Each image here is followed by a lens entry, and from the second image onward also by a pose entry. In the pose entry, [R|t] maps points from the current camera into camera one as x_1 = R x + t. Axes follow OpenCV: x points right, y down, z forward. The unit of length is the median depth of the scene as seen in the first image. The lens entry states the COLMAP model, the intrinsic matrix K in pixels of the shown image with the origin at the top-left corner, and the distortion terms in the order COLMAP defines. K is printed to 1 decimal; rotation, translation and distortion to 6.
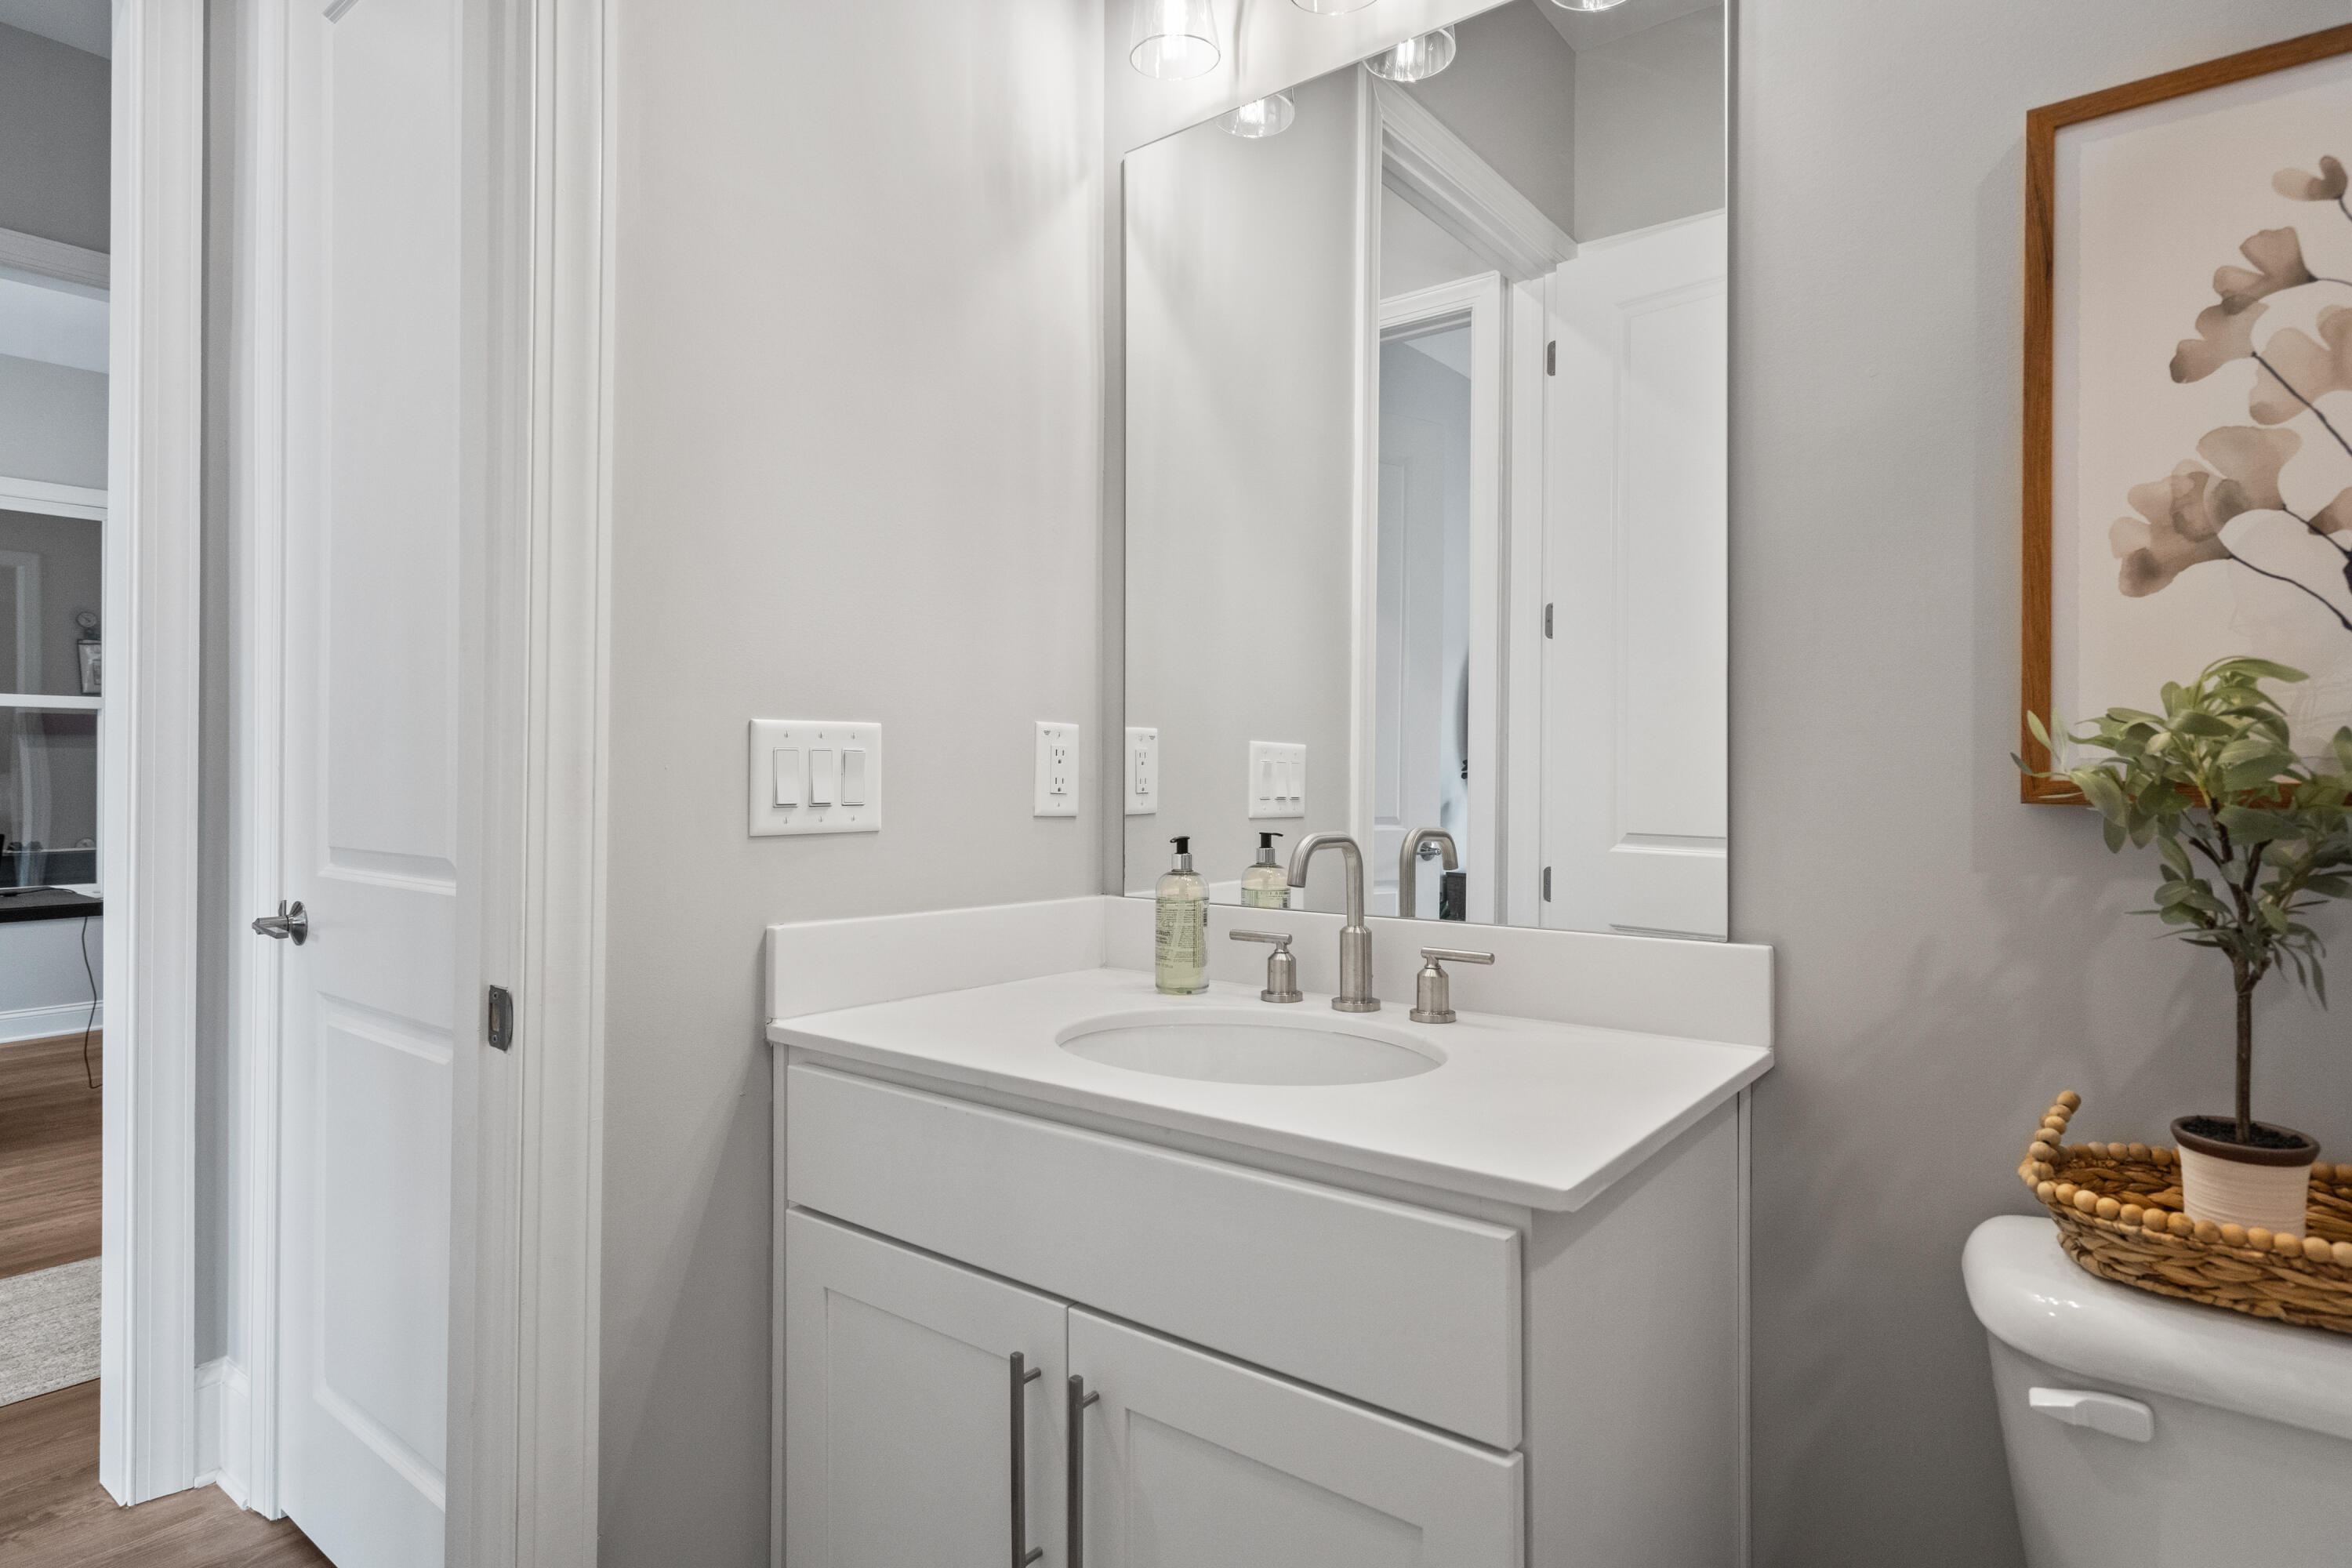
lens RADIAL K [[1288.8, 0, 1169.8], [0, 1288.8, 774.8], [0, 0, 1]] dist [0.002051, 0.000060]
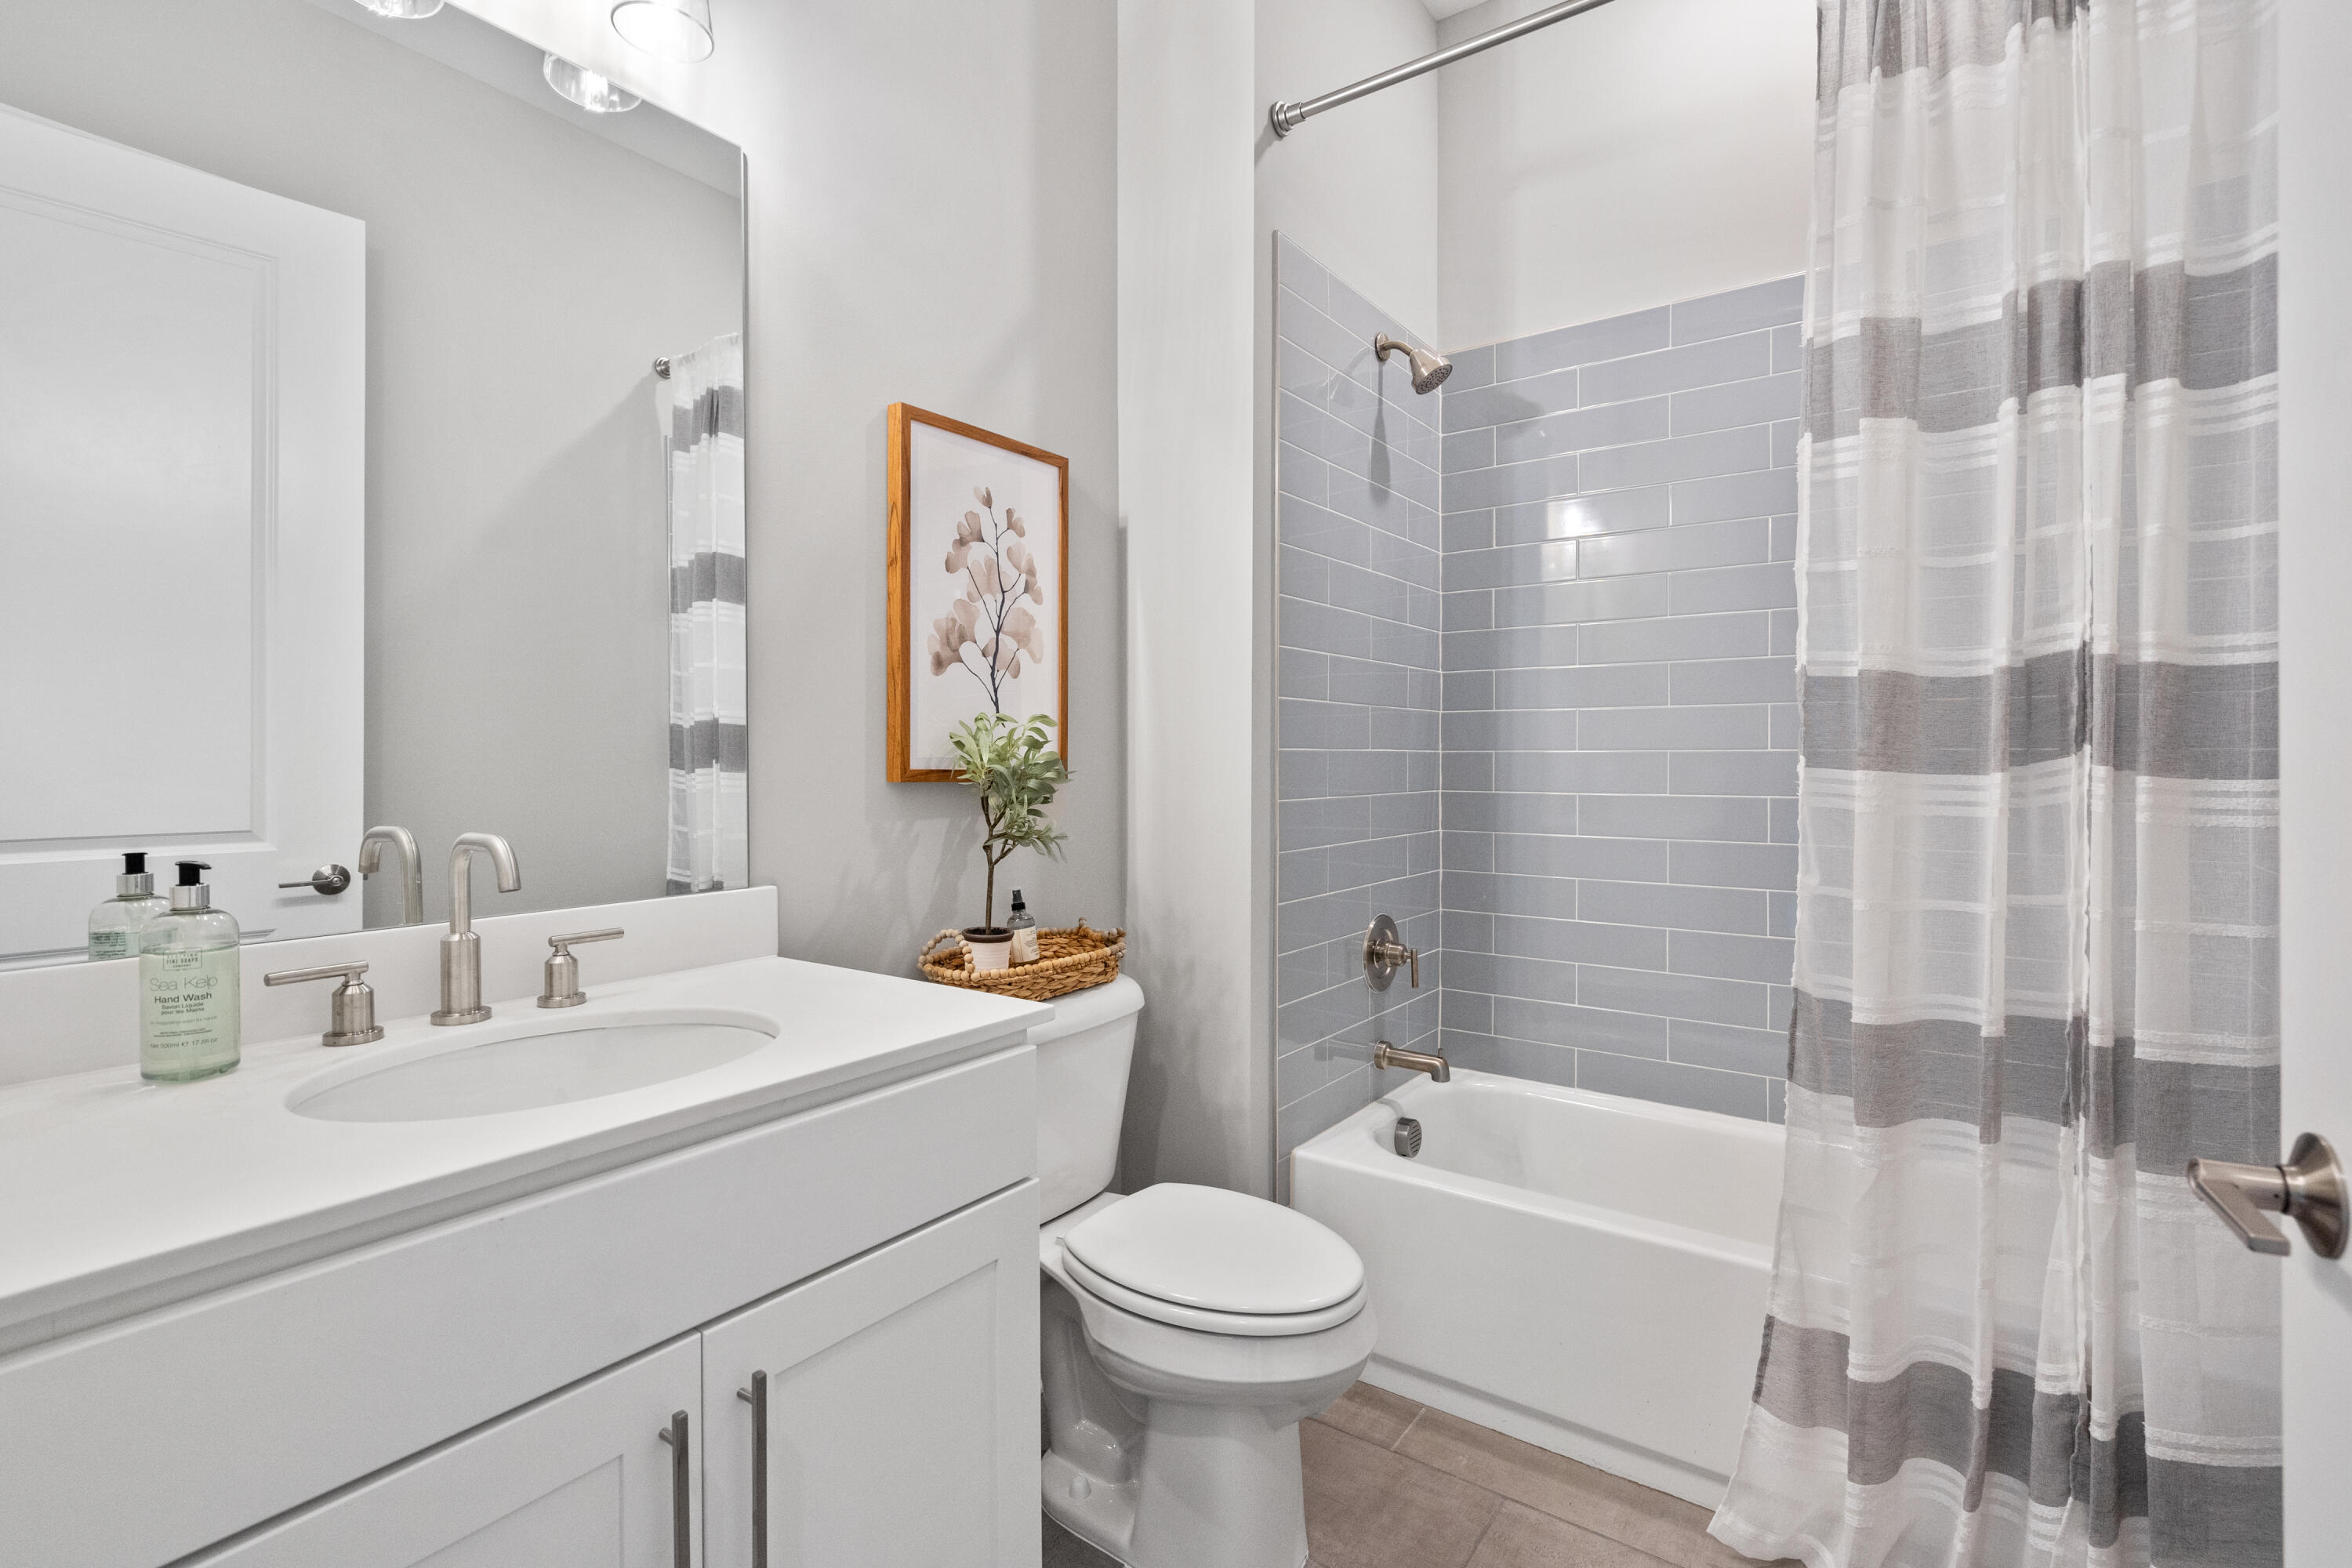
lens RADIAL K [[1080.1, 0, 1176.0], [0, 1080.1, 784.0], [0, 0, 1]] dist [-0.000437, -0.000052]
pose [[-0.050127, -0.025584, 0.998415, -0.875451], [0.002924, 0.999664, 0.025763, -0.013081], [-0.998739, 0.004211, -0.050035, 0.680127]]
